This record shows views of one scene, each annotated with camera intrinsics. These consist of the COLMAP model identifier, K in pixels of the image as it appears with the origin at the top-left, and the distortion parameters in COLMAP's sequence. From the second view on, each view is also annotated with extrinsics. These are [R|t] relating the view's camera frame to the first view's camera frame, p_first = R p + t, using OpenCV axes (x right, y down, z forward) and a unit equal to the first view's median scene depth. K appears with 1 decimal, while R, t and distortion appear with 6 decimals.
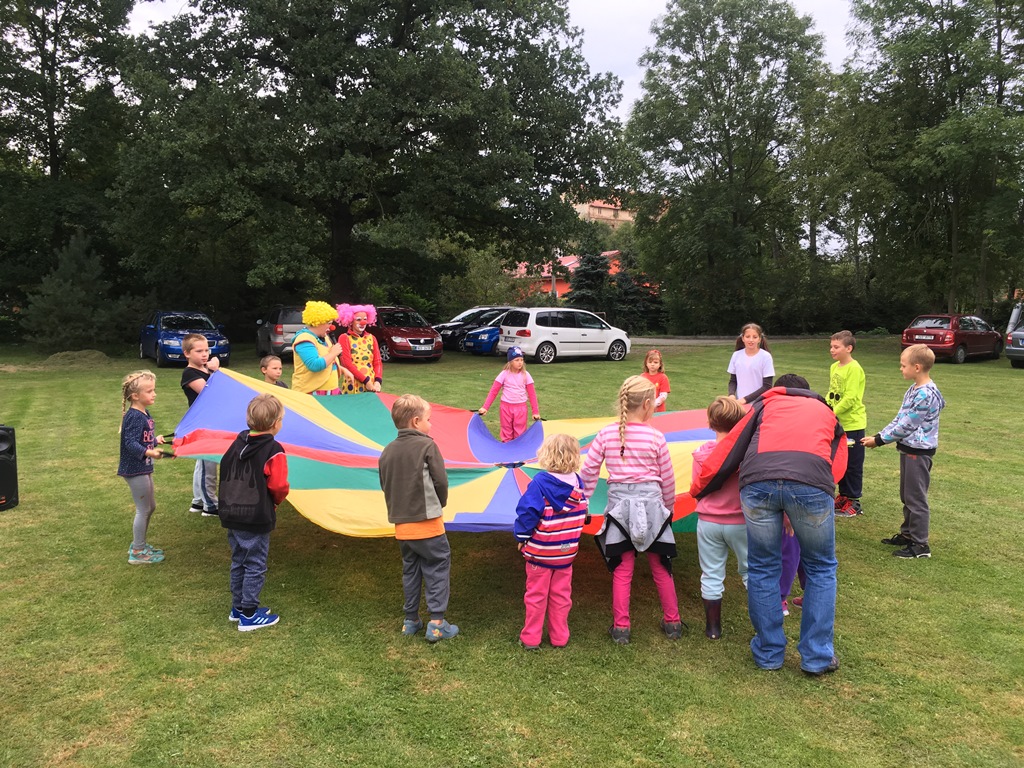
lens RADIAL K [[867.3, 0, 514.2], [0, 867.3, 391.3], [0, 0, 1]] dist [0.073443, -0.085742]
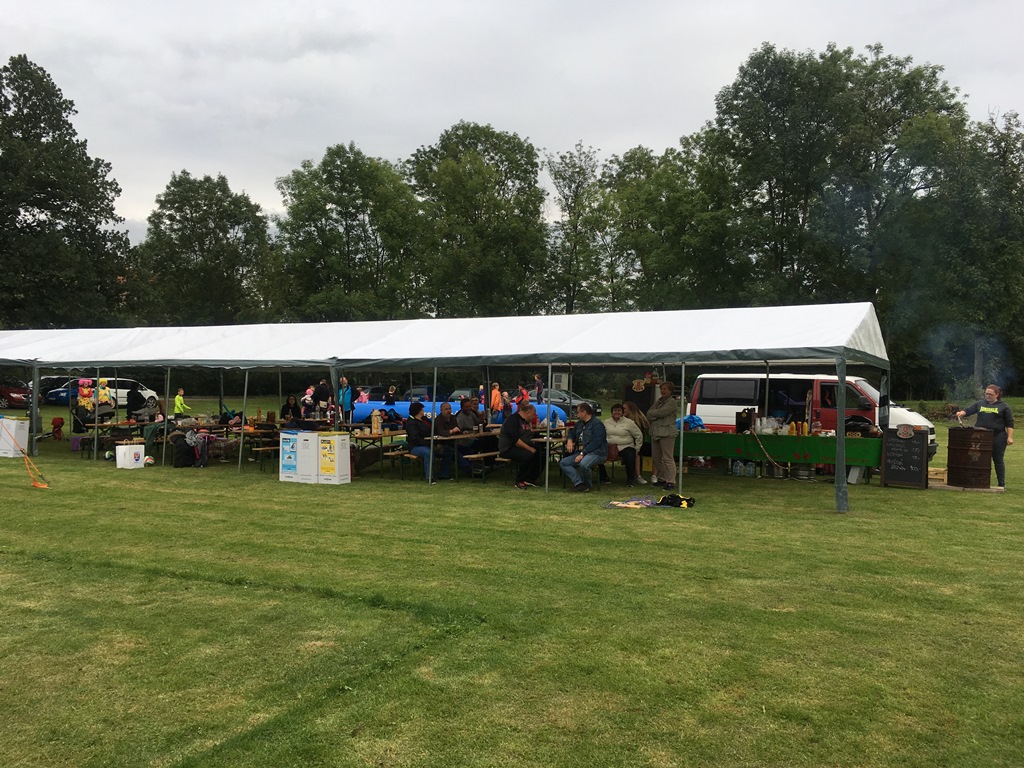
lens RADIAL K [[867.3, 0, 521.5], [0, 867.3, 391.7], [0, 0, 1]] dist [0.073443, -0.085742]
pose [[0.827887, 0.008106, 0.560836, -0.257722], [0.035939, 0.997074, -0.067462, 0.078935], [-0.559742, 0.076007, 0.825174, -0.898999]]
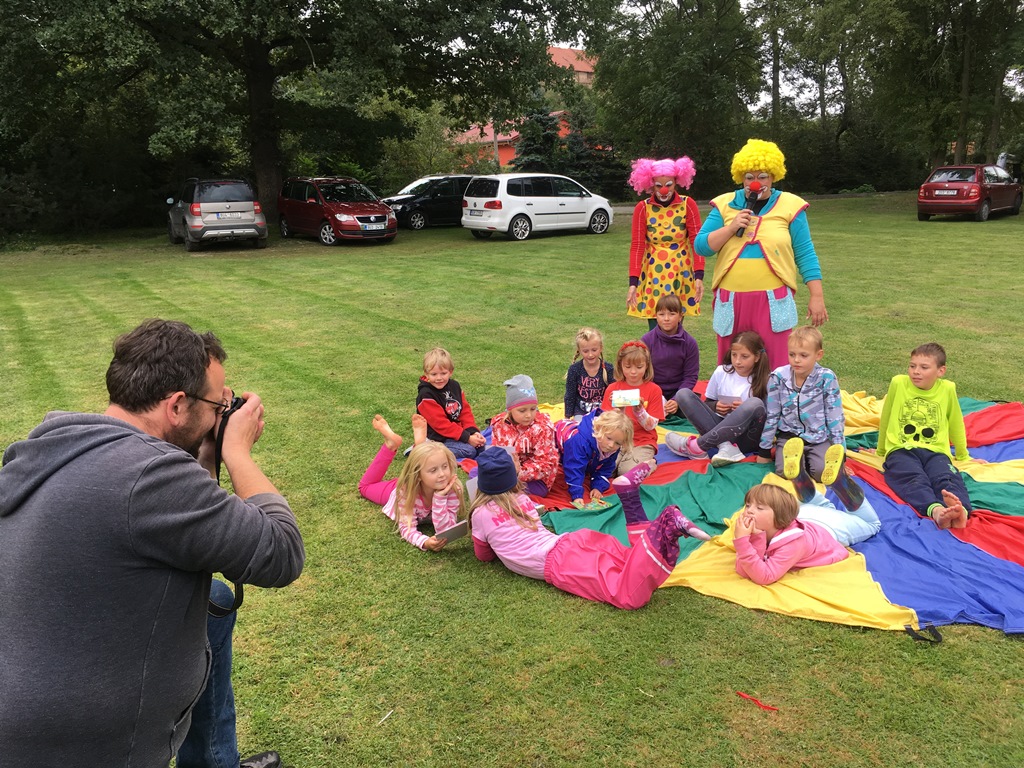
lens RADIAL K [[867.3, 0, 514.9], [0, 867.3, 389.5], [0, 0, 1]] dist [0.073443, -0.085742]
pose [[0.995856, -0.050693, 0.075505, -0.038315], [0.039593, 0.989094, 0.141861, -0.007837], [-0.081873, -0.138284, 0.987003, 0.127304]]
